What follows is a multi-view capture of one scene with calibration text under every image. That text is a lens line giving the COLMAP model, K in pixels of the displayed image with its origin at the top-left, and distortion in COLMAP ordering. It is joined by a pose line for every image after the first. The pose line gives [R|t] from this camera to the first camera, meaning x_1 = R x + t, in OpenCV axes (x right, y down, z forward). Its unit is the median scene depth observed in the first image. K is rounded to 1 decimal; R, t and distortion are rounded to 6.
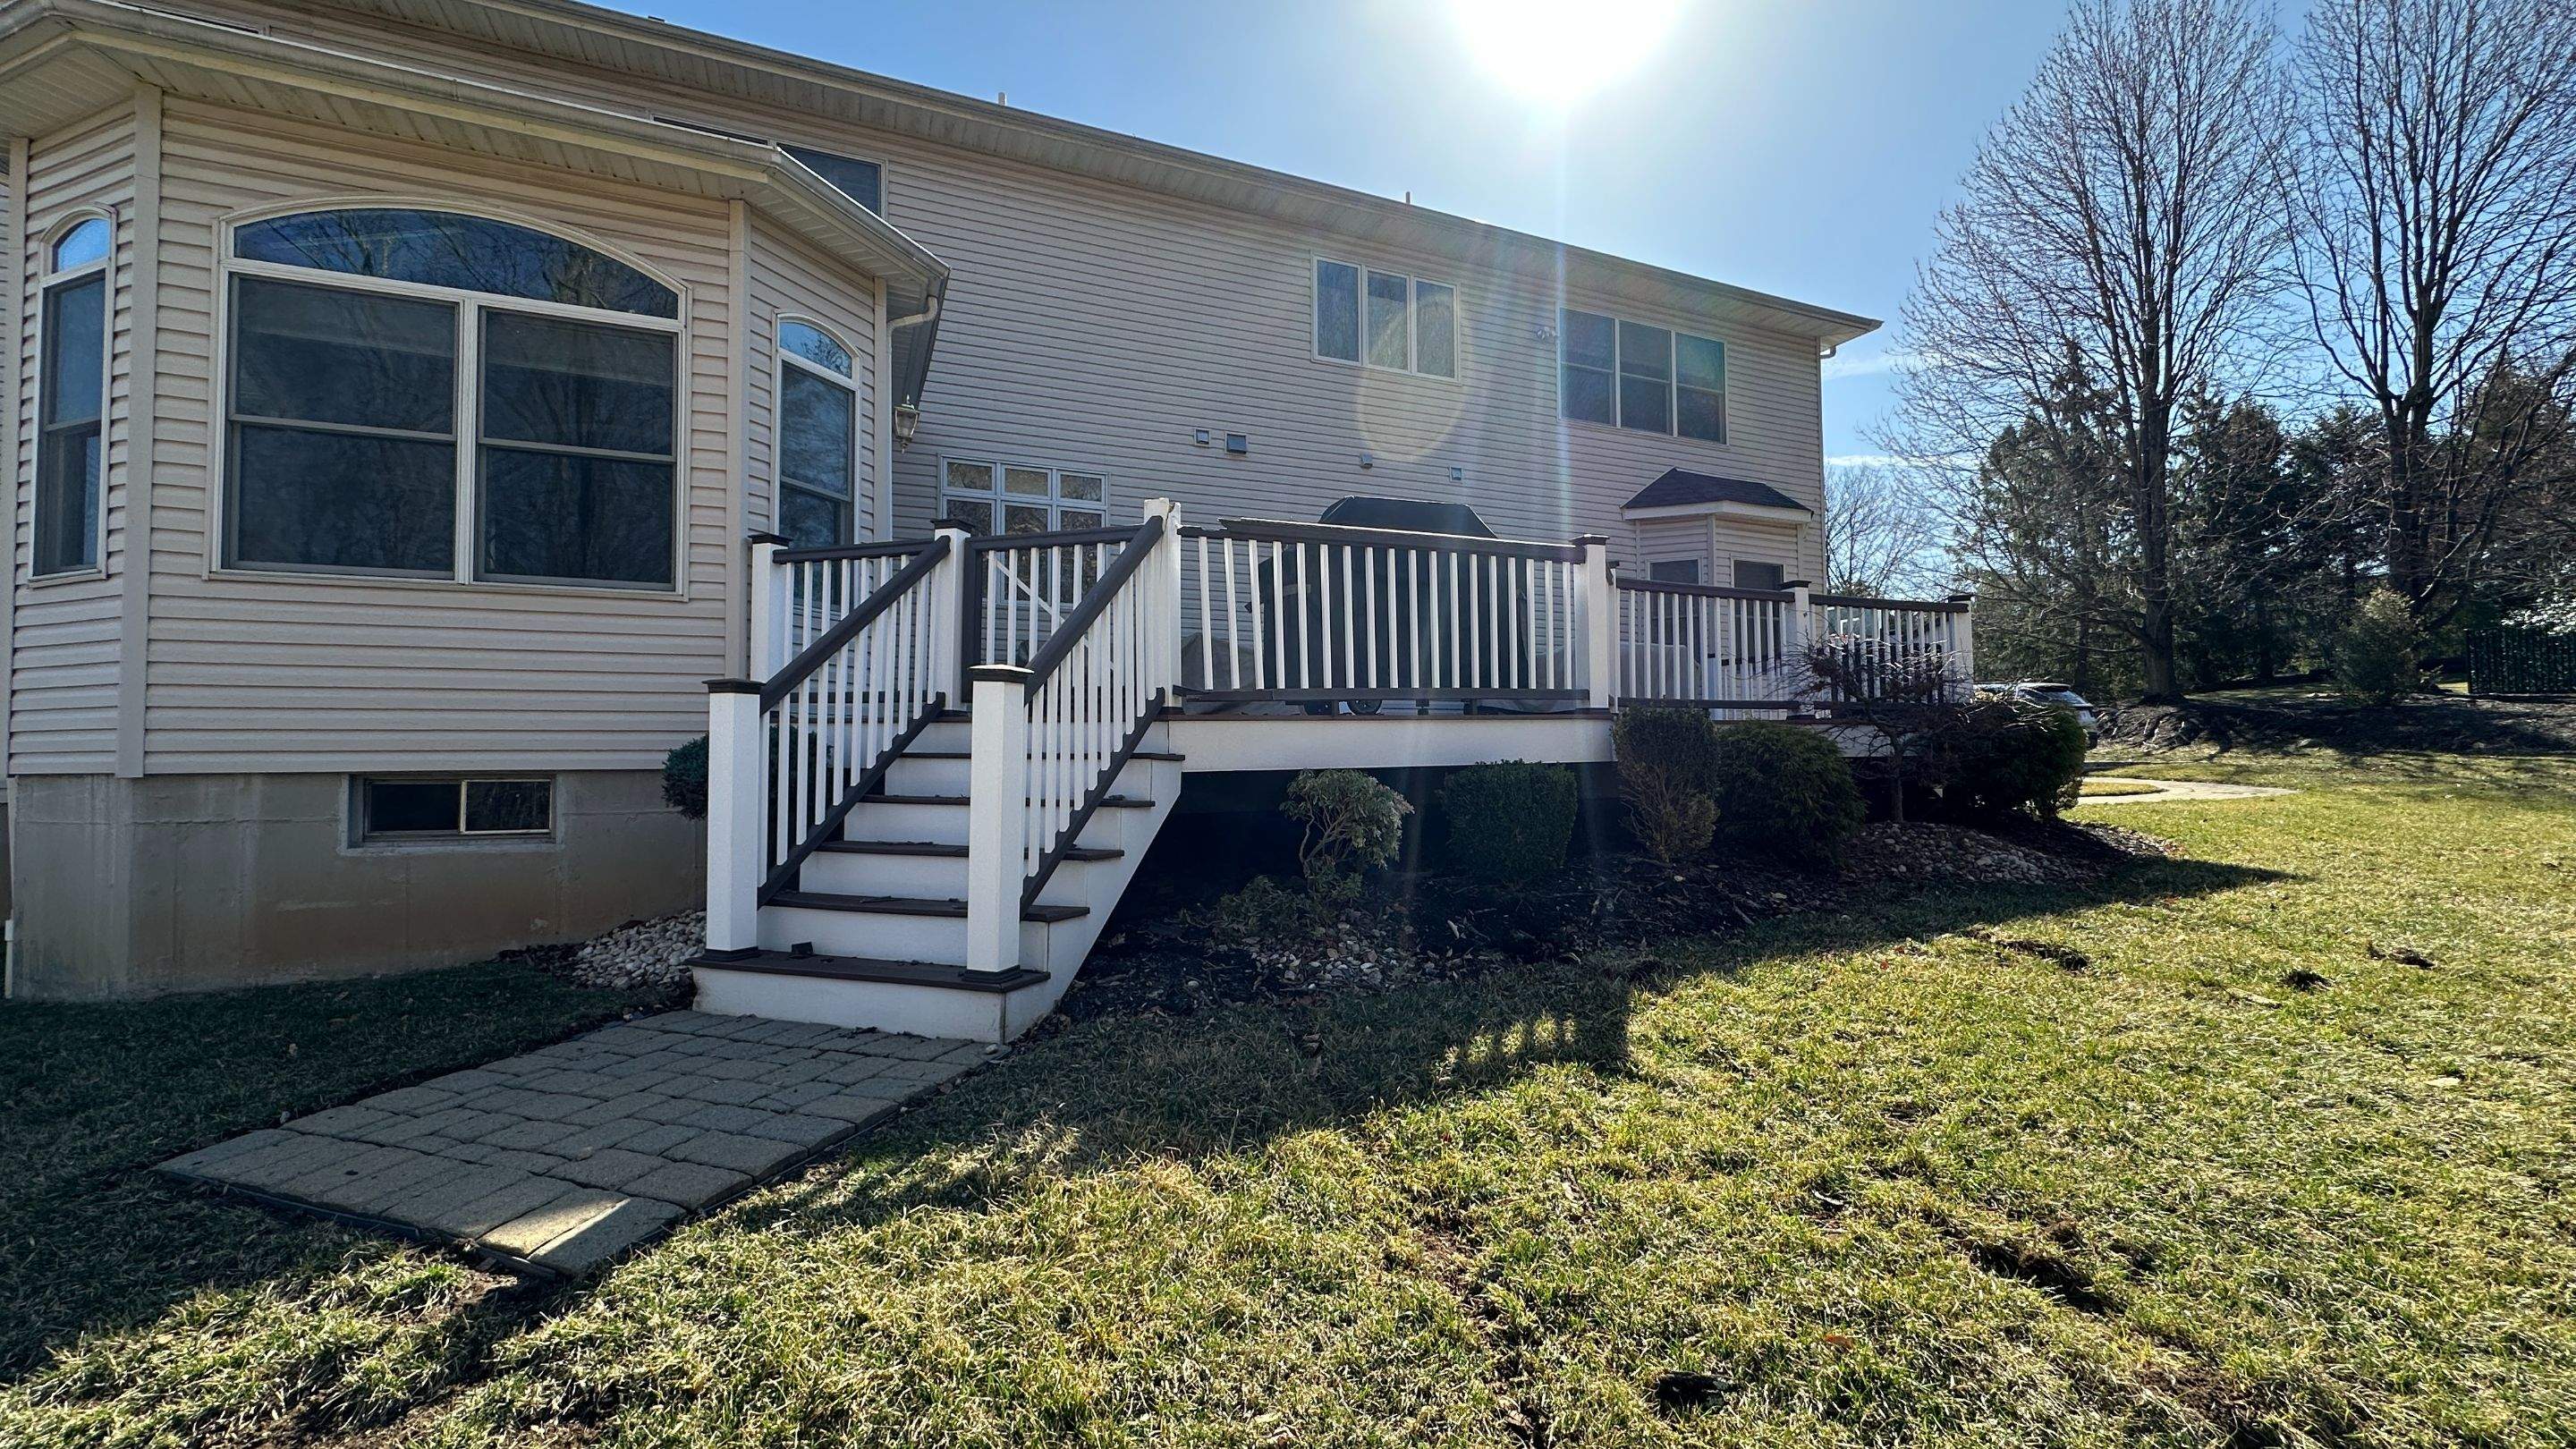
lens RADIAL K [[1023.6, 0, 1301.2], [0, 1023.6, 722.9], [0, 0, 1]] dist [-0.002126, -0.000207]
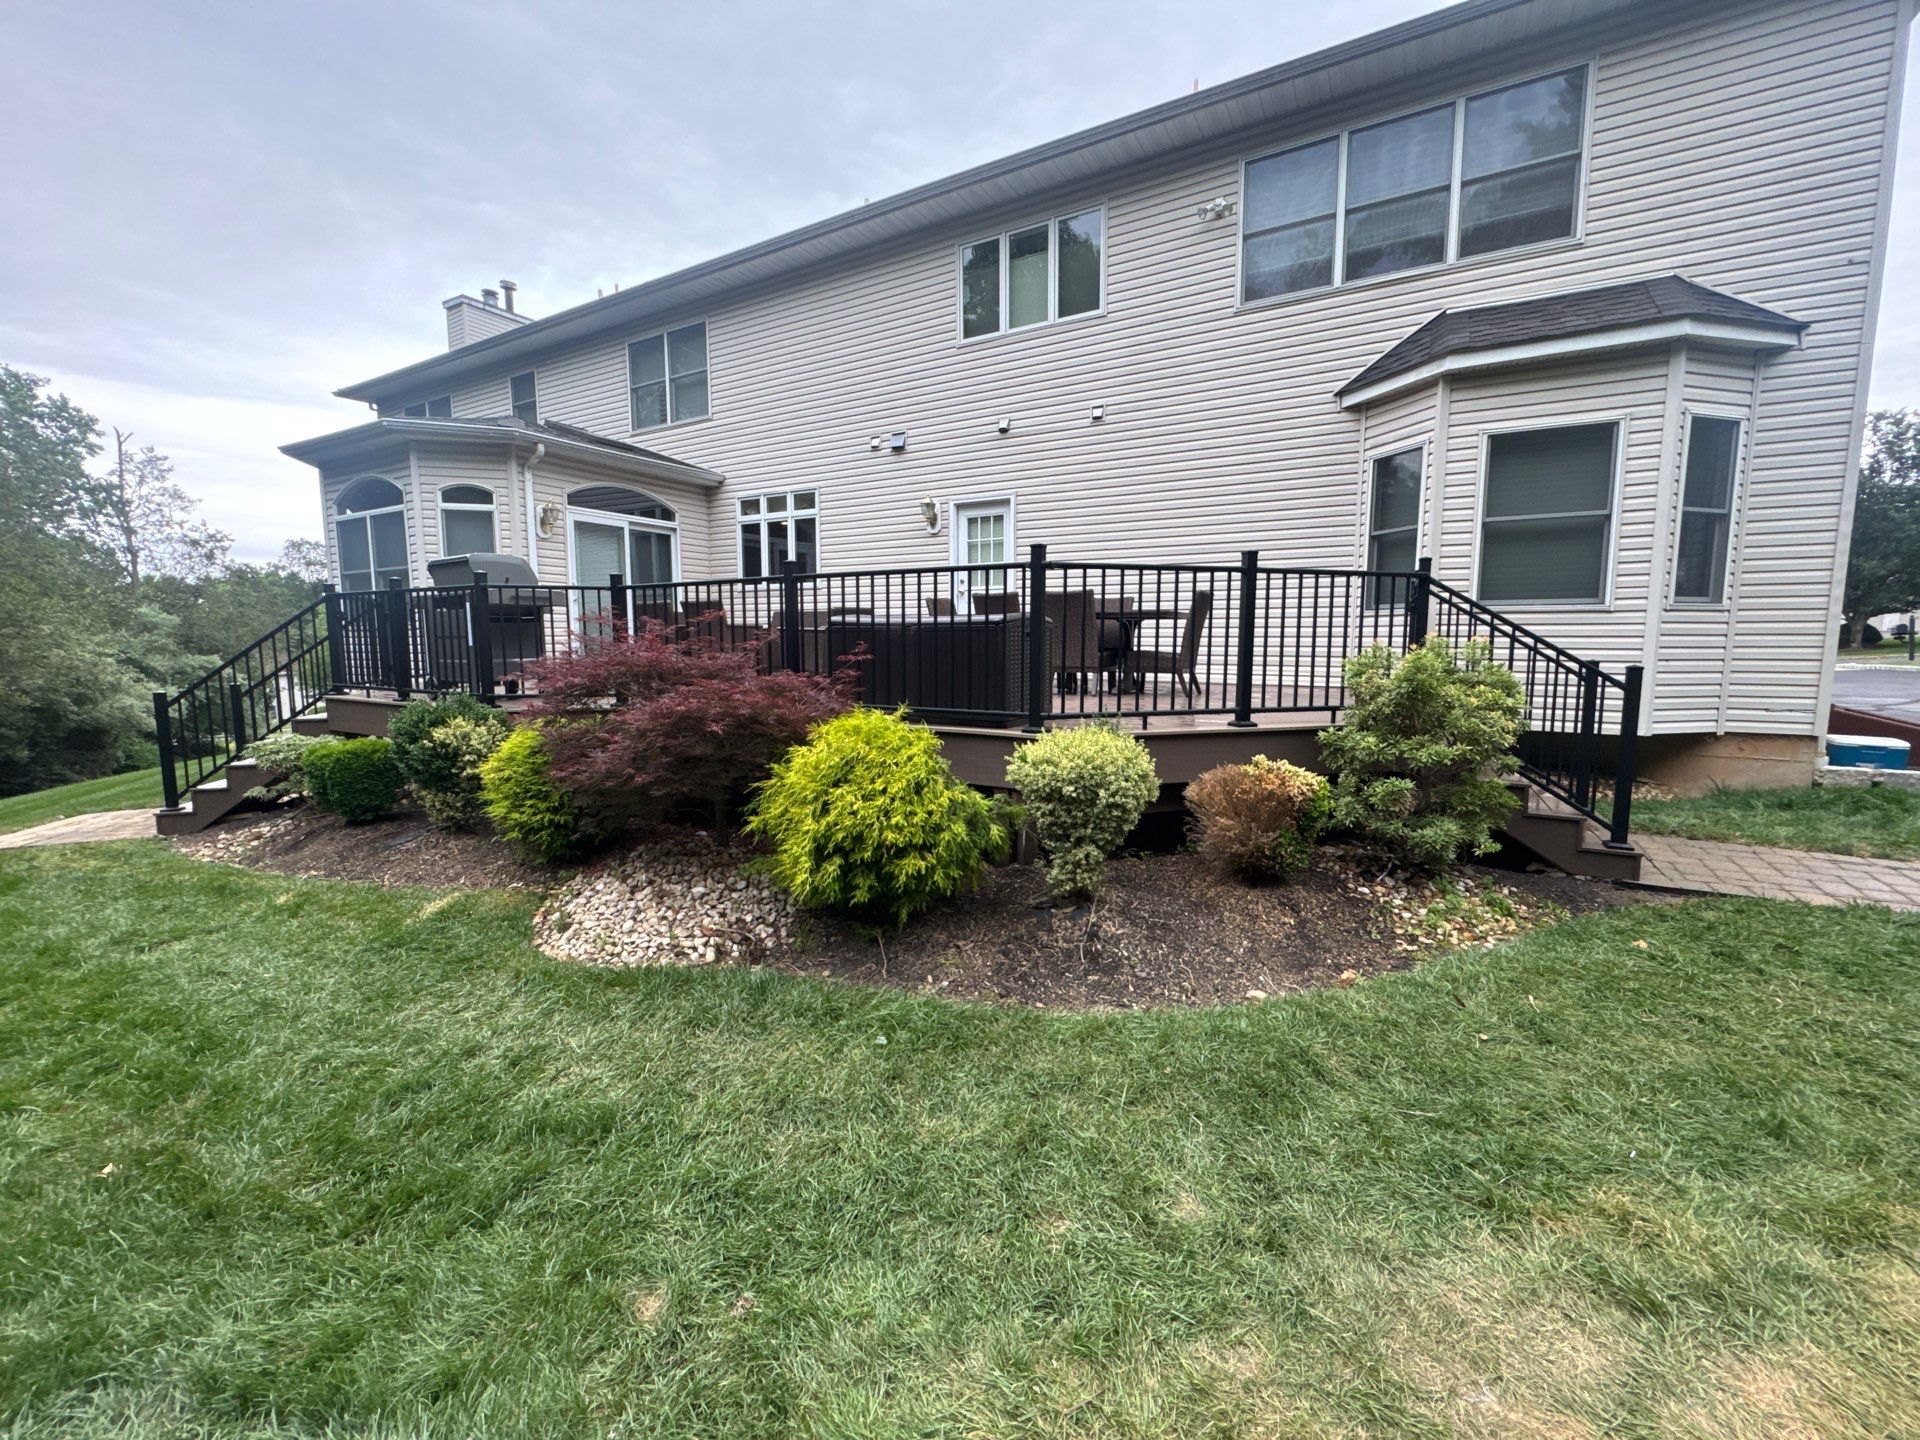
lens RADIAL K [[765.2, 0, 962.2], [0, 765.2, 717.4], [0, 0, 1]] dist [-0.001640, -0.000254]
pose [[0.585709, 0.091543, -0.805335, 1.522692], [0.023723, 0.991239, 0.129929, -0.116184], [0.810174, -0.095206, 0.578406, 0.976881]]
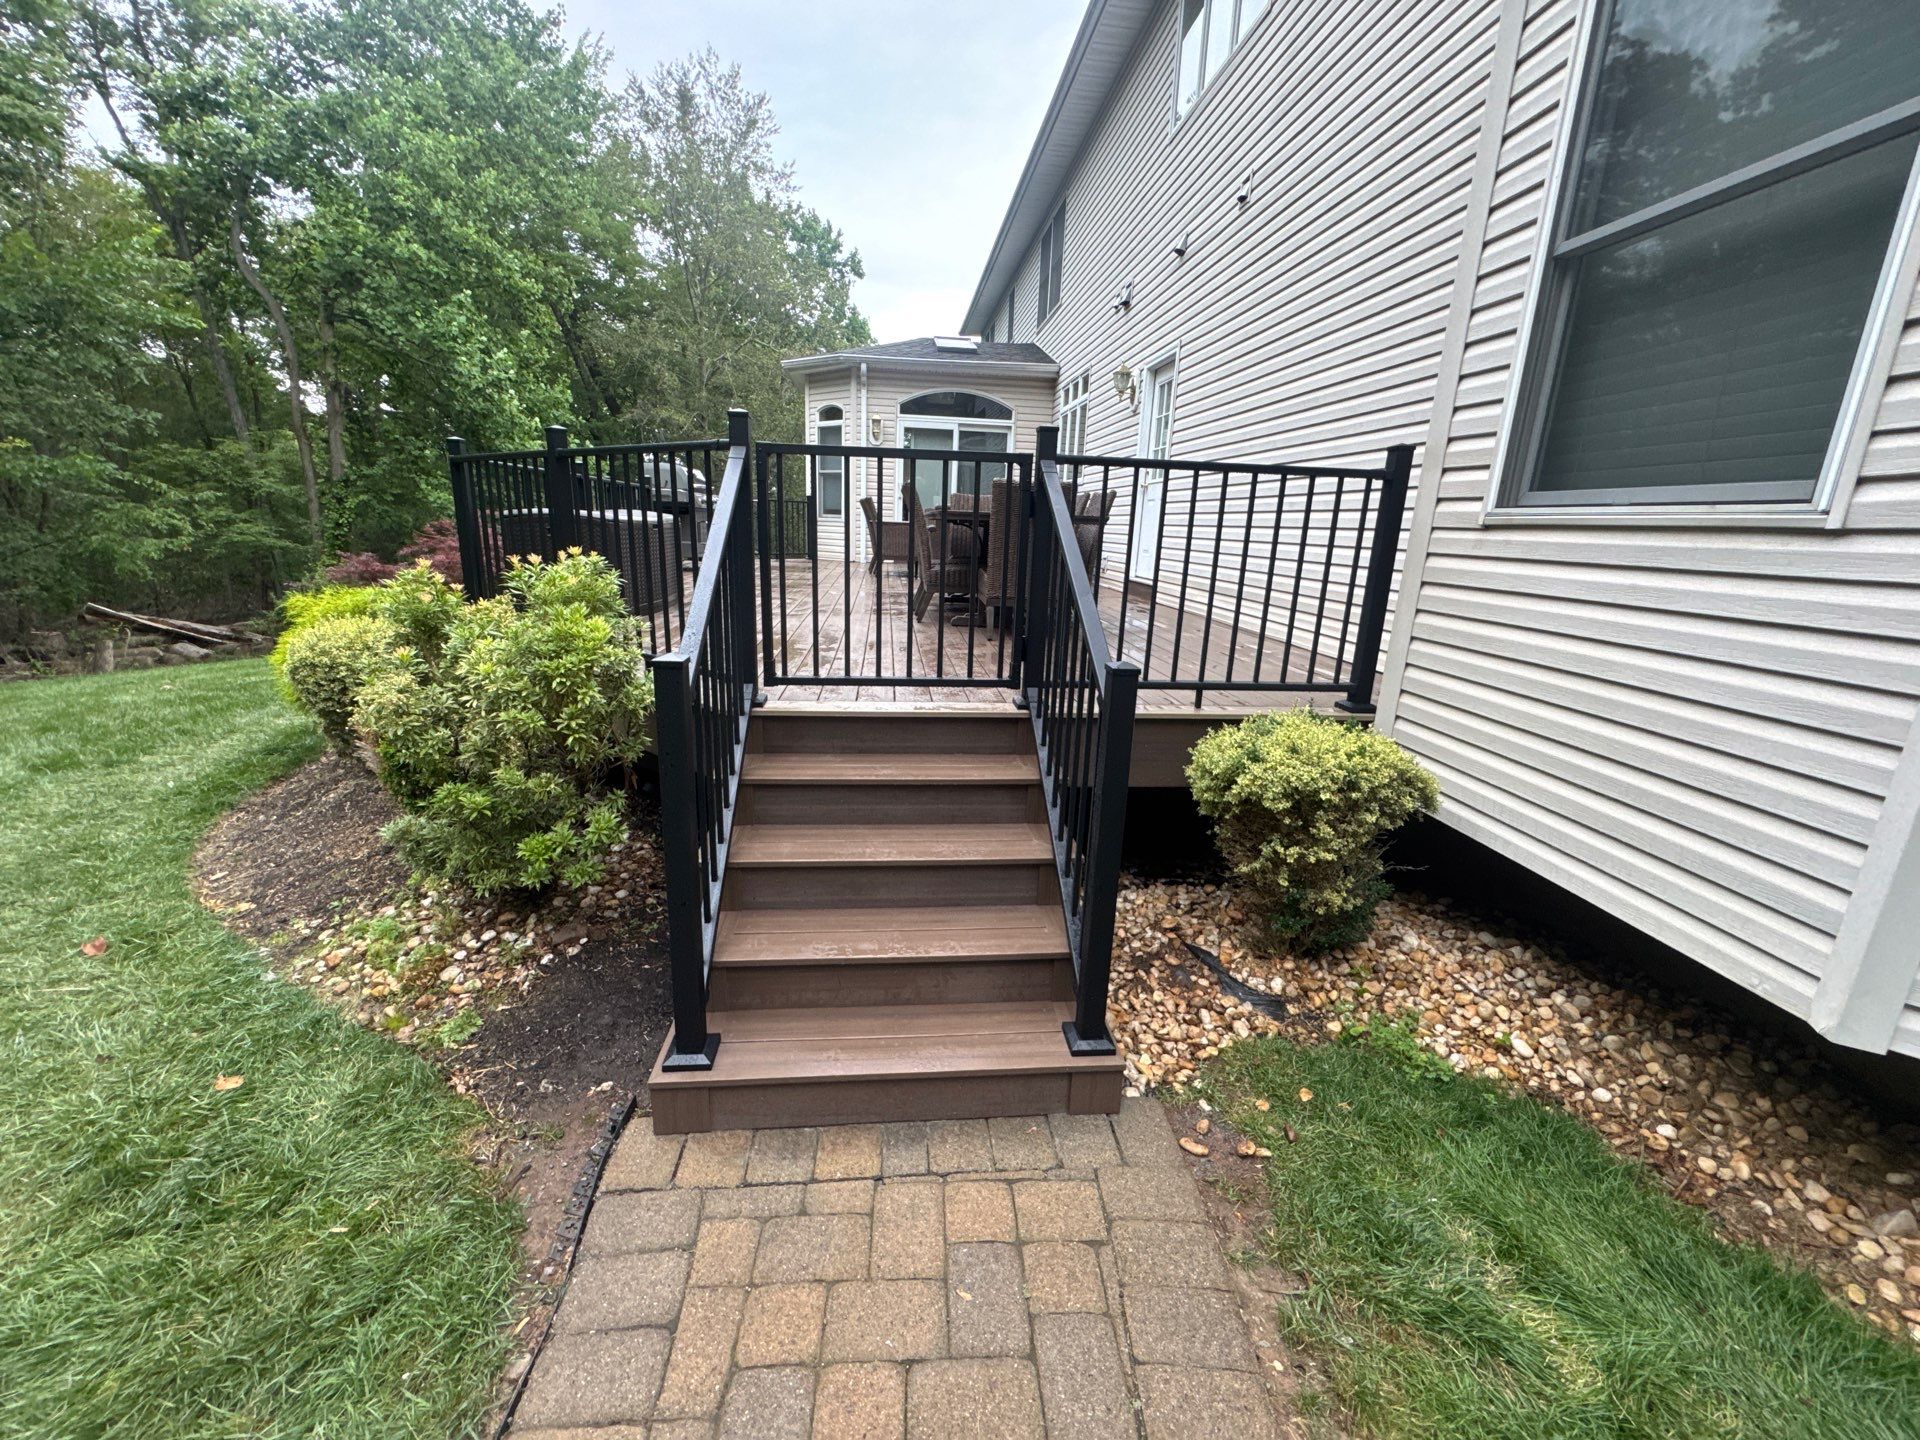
lens RADIAL K [[774.4, 0, 958.4], [0, 774.4, 719.1], [0, 0, 1]] dist [-0.005436, -0.000046]
pose [[-0.327439, 0.223551, -0.918046, 1.545315], [-0.003520, 0.971313, 0.237778, -0.096862], [0.944866, 0.081090, -0.317259, 2.218581]]
